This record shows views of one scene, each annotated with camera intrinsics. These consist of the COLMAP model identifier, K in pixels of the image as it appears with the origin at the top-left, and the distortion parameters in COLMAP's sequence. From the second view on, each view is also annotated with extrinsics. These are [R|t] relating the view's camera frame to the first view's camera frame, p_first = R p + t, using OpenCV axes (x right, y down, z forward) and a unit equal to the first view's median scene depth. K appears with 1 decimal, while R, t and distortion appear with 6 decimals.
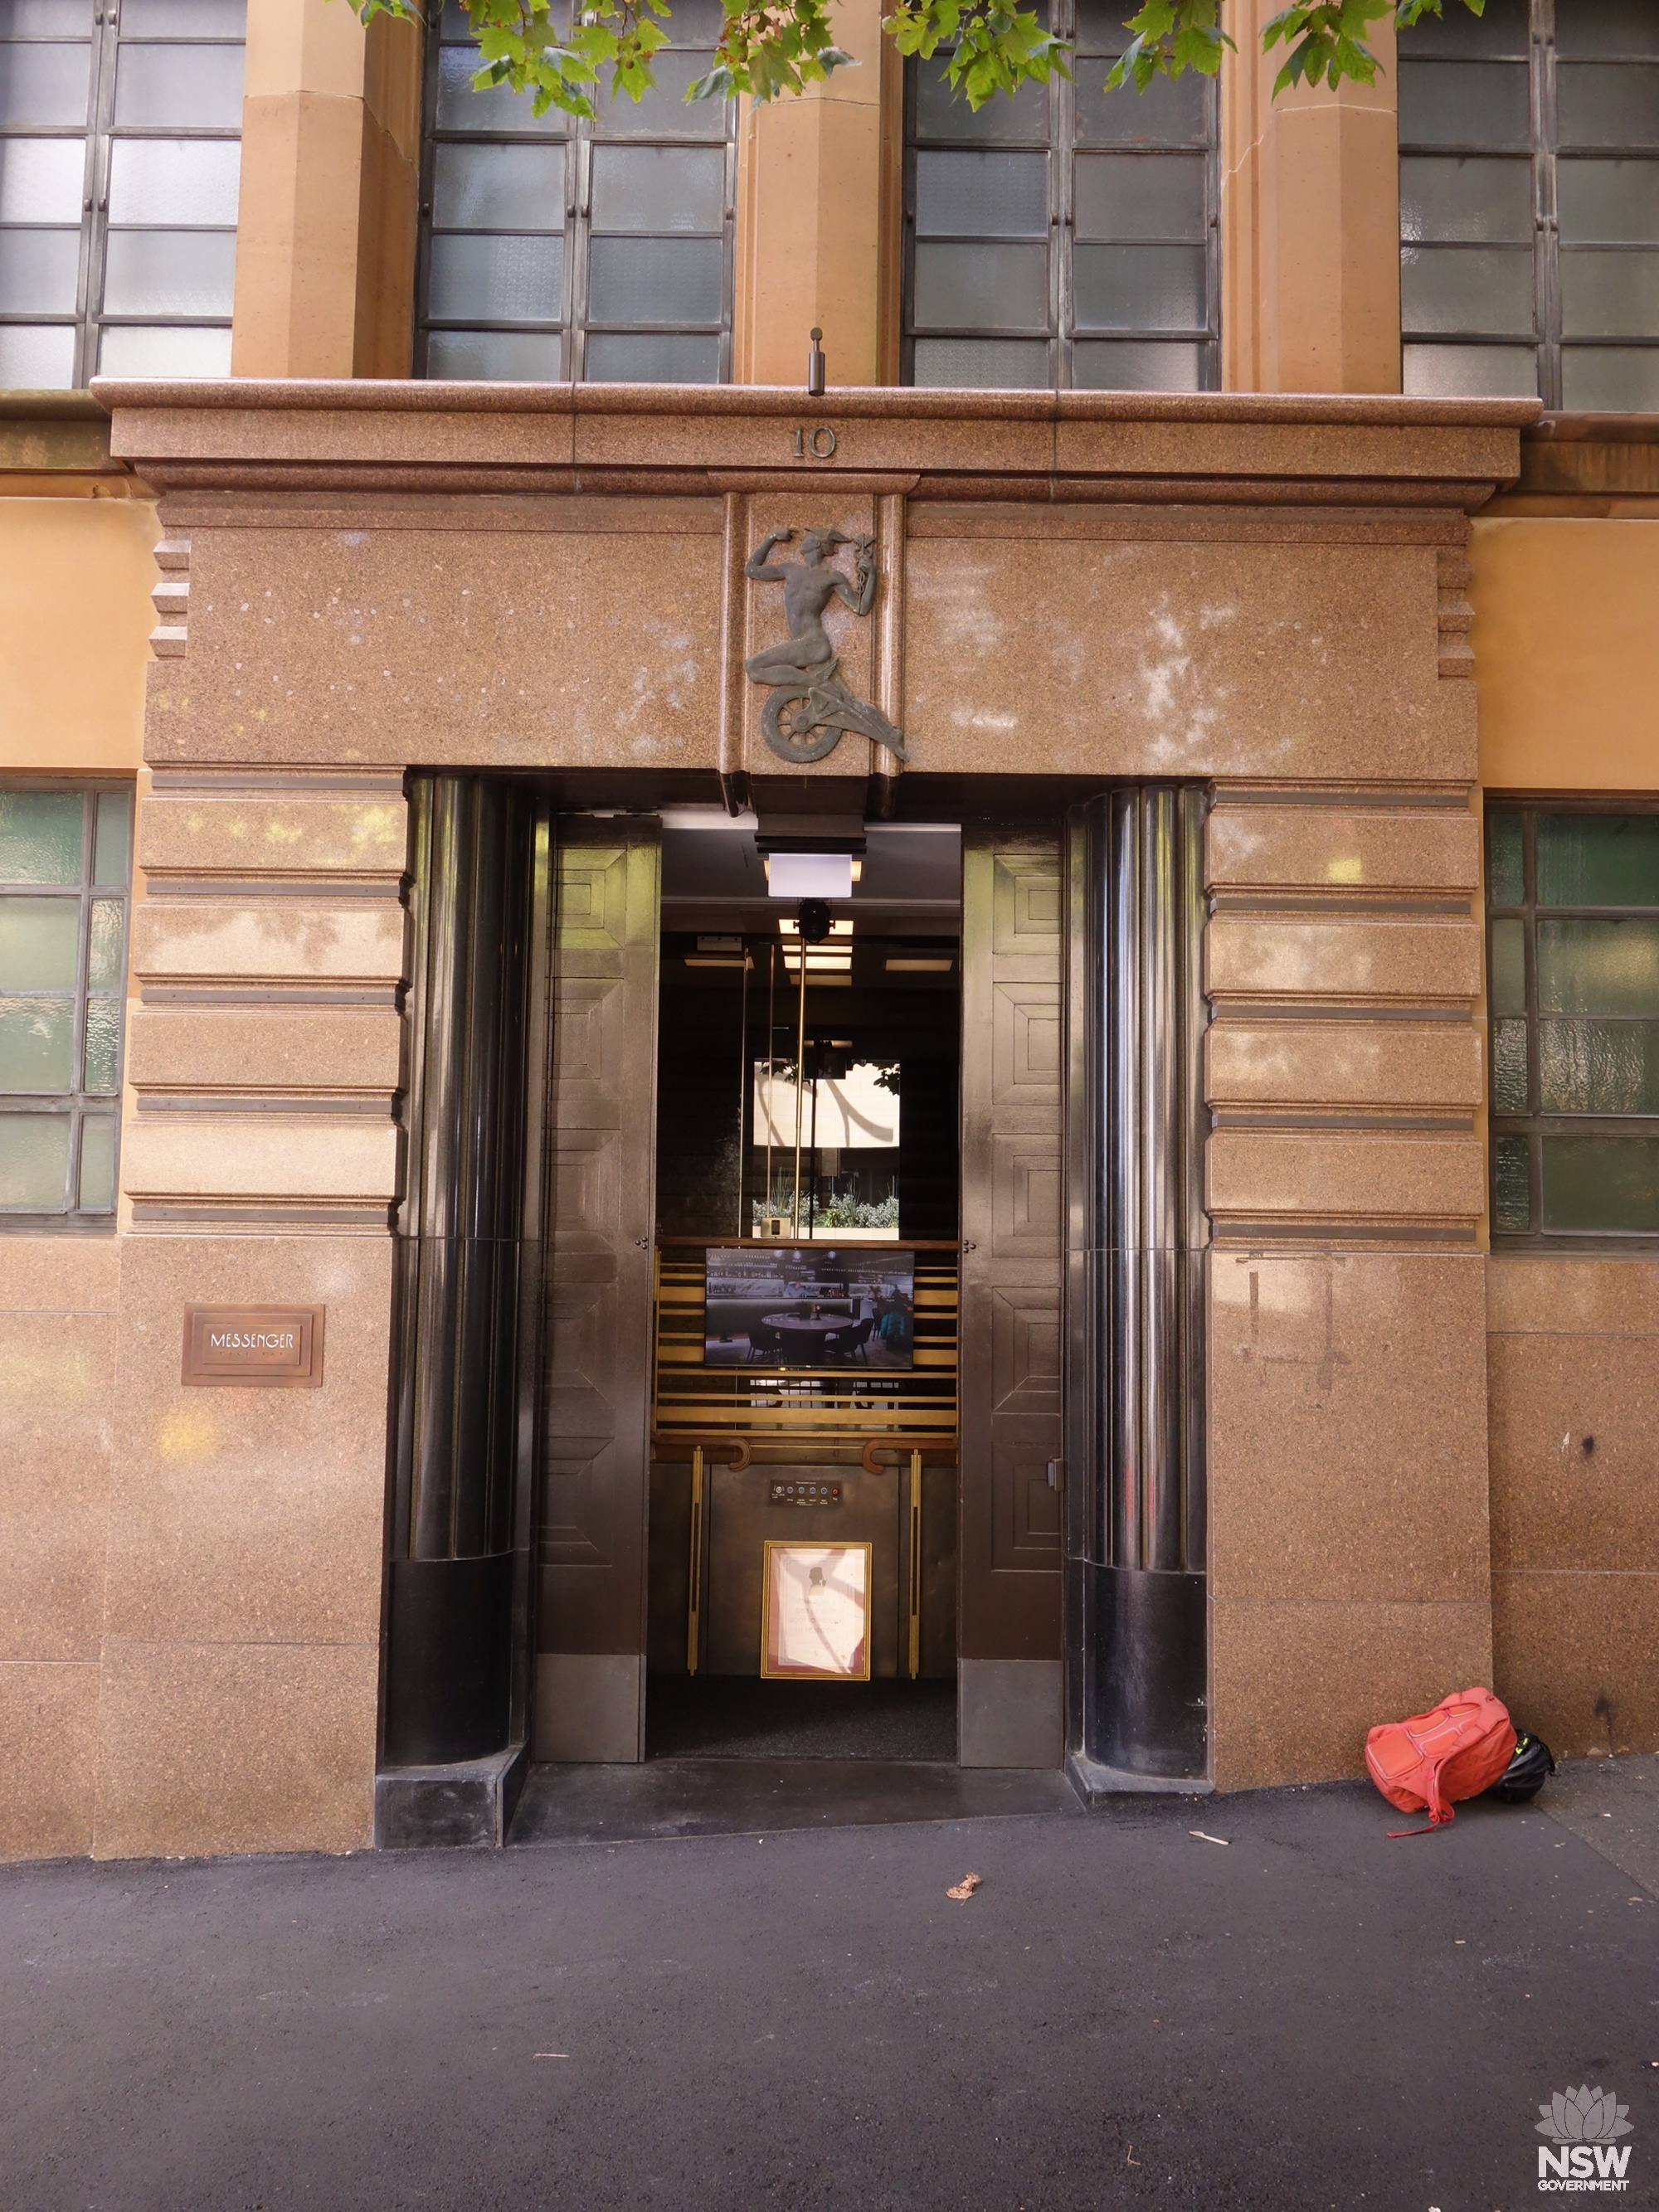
lens RADIAL K [[1886.2, 0, 831.6], [0, 1886.2, 1105.6], [0, 0, 1]] dist [-0.001512, -0.001131]
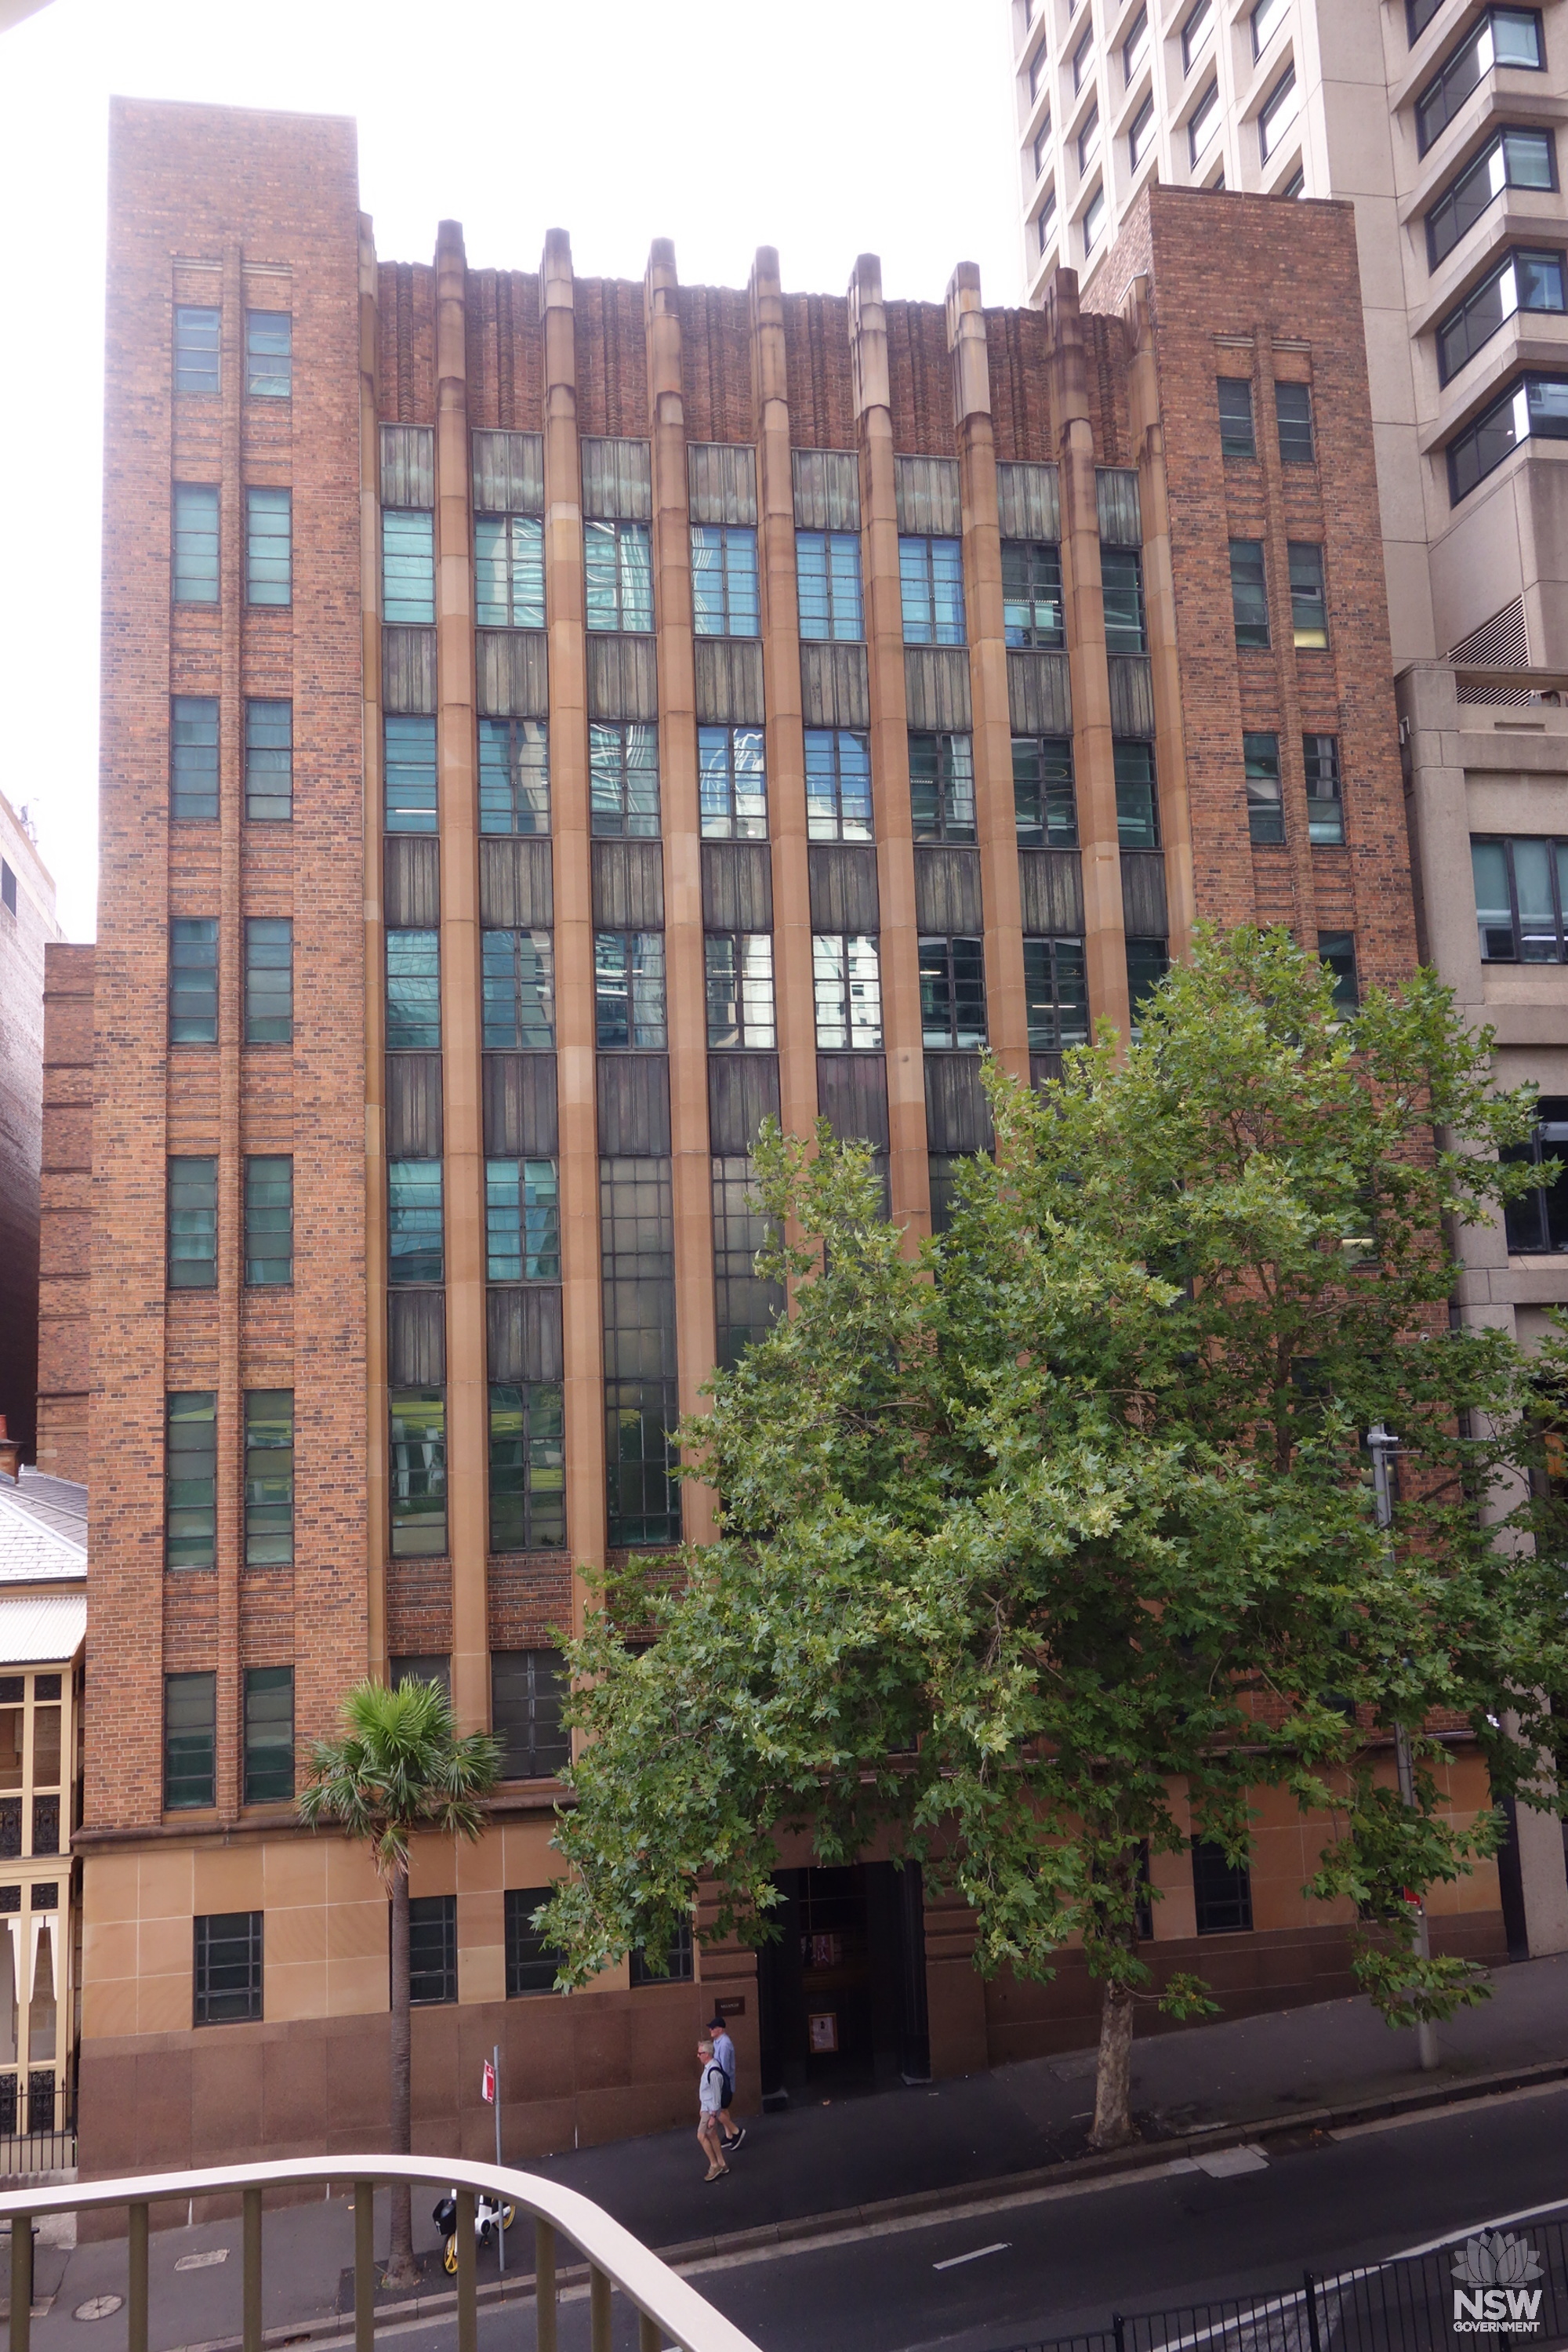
lens RADIAL K [[1825.4, 0, 782.7], [0, 1825.4, 1178.1], [0, 0, 1]] dist [-0.002902, -0.004768]
pose [[0.984214, -0.019898, 0.175862, -0.332289], [0.027058, 0.998896, -0.038413, -0.621026], [-0.174904, 0.042565, 0.983665, -1.264429]]
